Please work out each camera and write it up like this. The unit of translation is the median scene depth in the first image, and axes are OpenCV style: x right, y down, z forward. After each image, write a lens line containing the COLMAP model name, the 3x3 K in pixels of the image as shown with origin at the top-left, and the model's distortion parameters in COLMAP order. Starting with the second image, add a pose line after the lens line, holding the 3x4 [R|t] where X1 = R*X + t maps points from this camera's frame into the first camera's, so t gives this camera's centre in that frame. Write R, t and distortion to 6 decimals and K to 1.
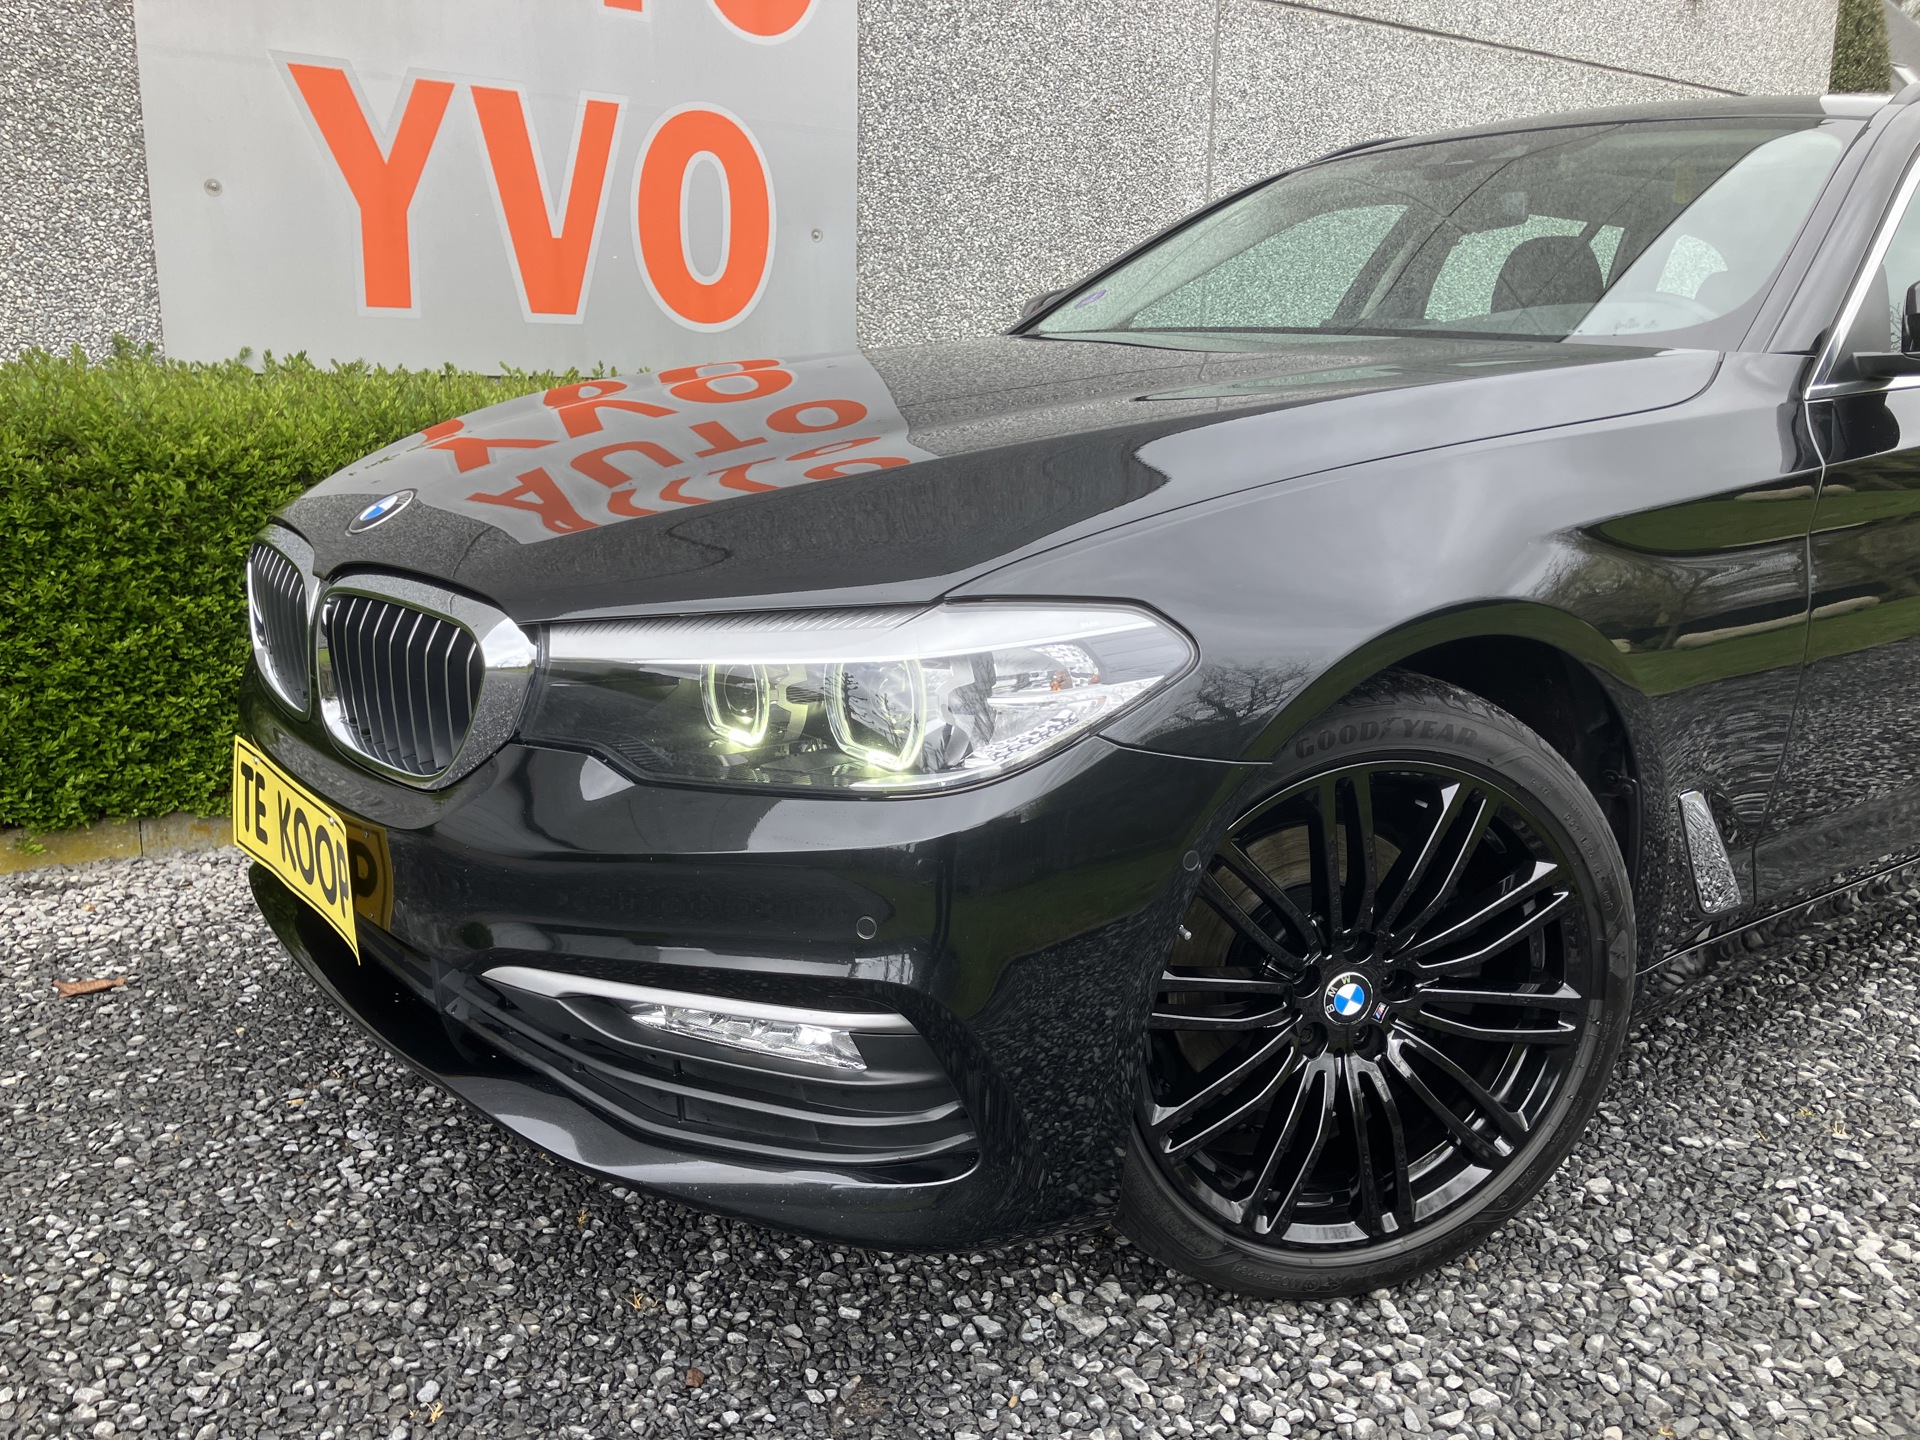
lens RADIAL K [[1611.1, 0, 1023.0], [0, 1611.1, 724.9], [0, 0, 1]] dist [0.000780, 0.016562]
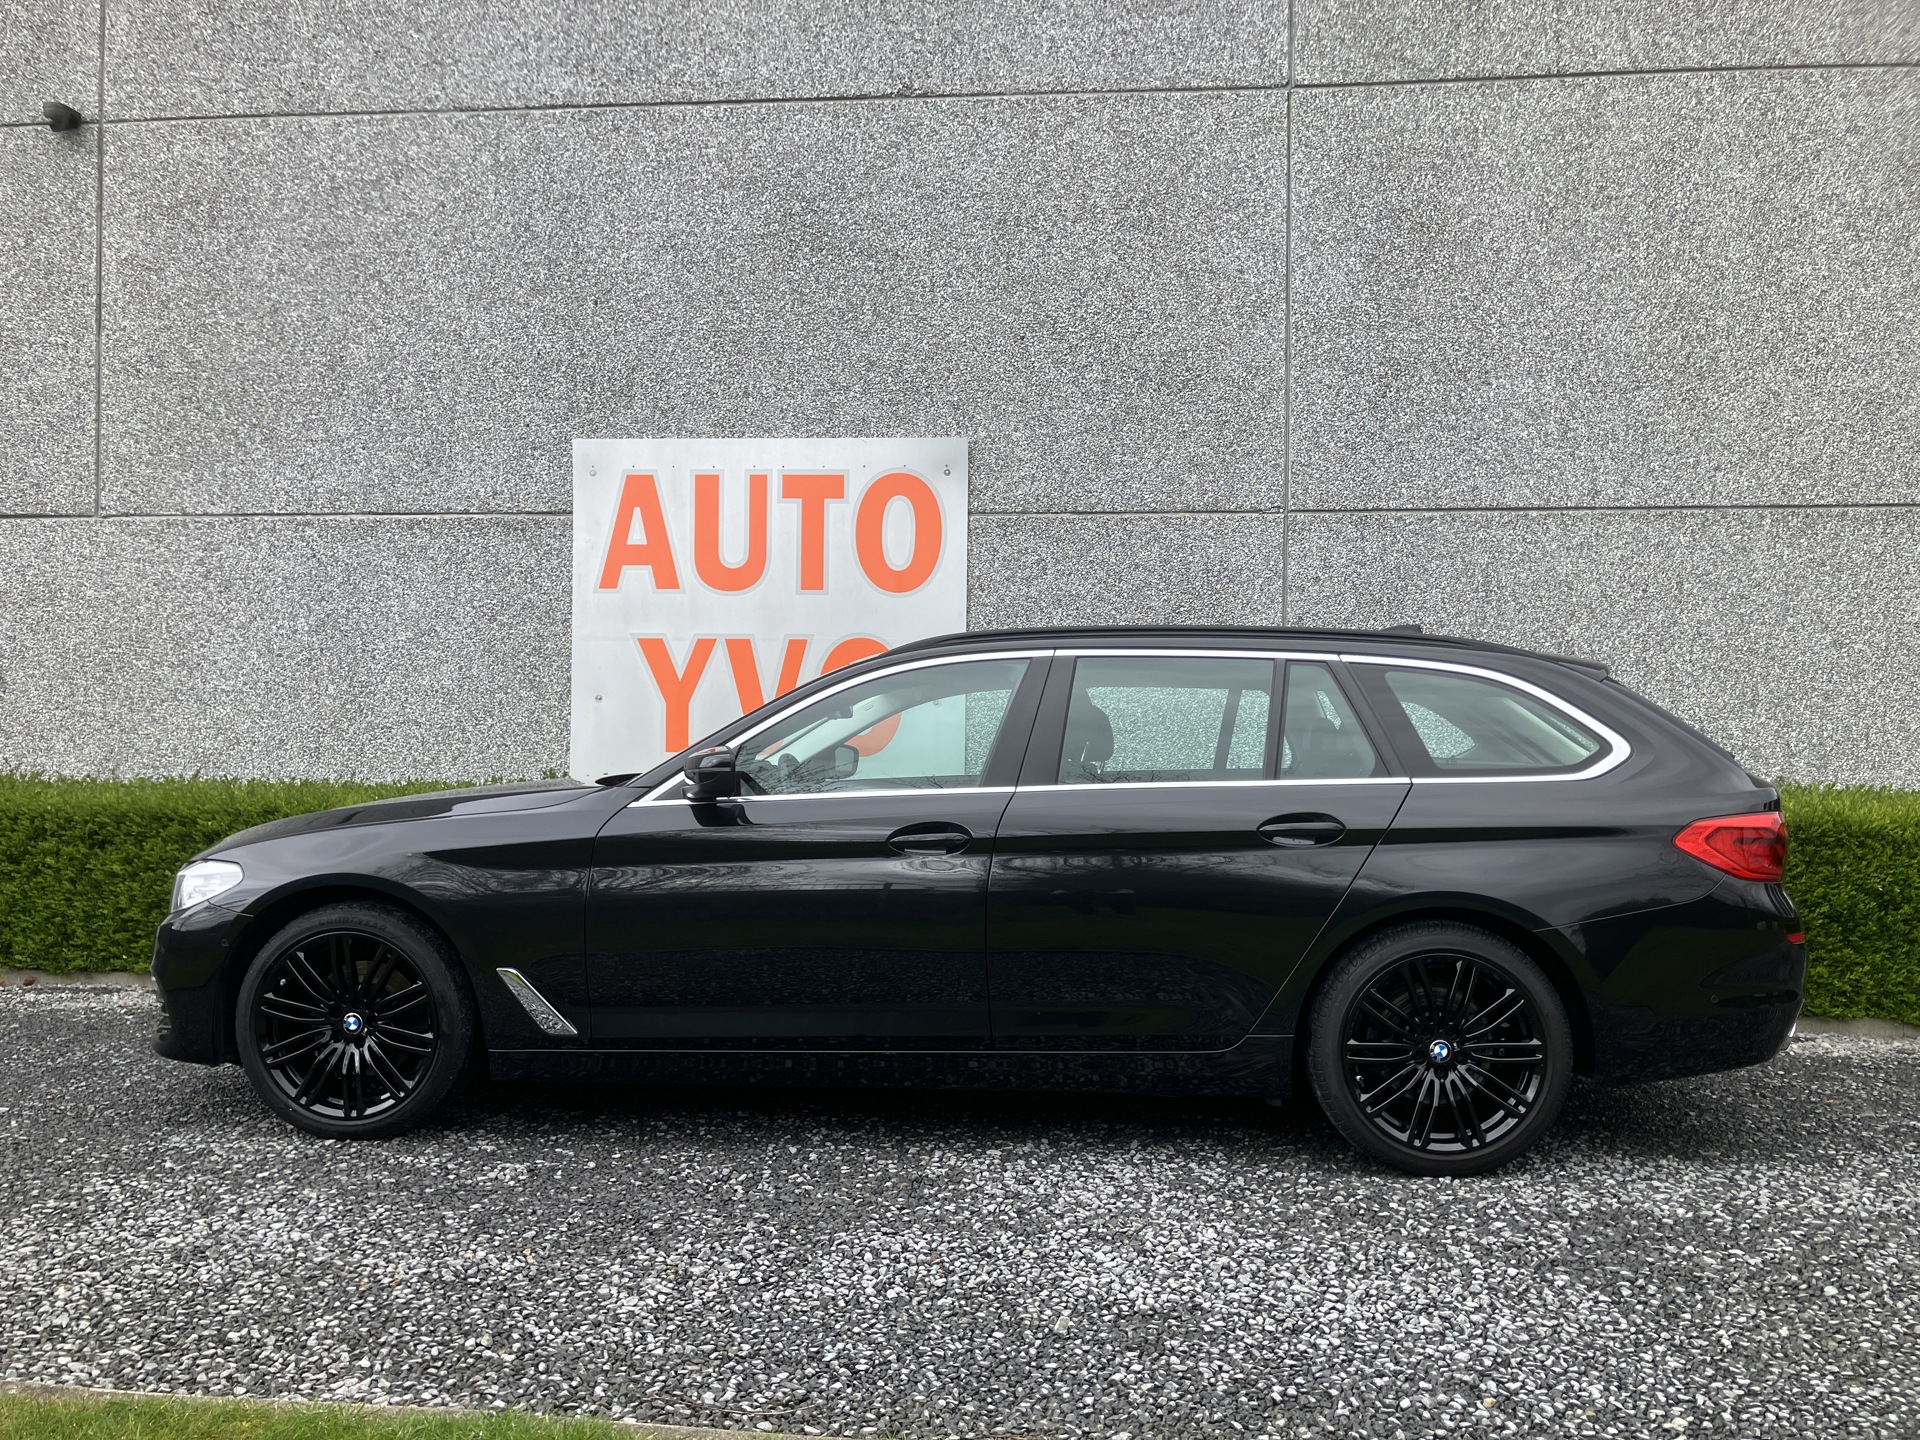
lens RADIAL K [[1611.1, 0, 965.3], [0, 1611.1, 702.6], [0, 0, 1]] dist [0.000780, 0.016562]
pose [[0.730606, -0.028771, -0.682193, 0.951705], [-0.147799, 0.968760, -0.199145, 0.013177], [0.666611, 0.246324, 0.703530, -0.111588]]
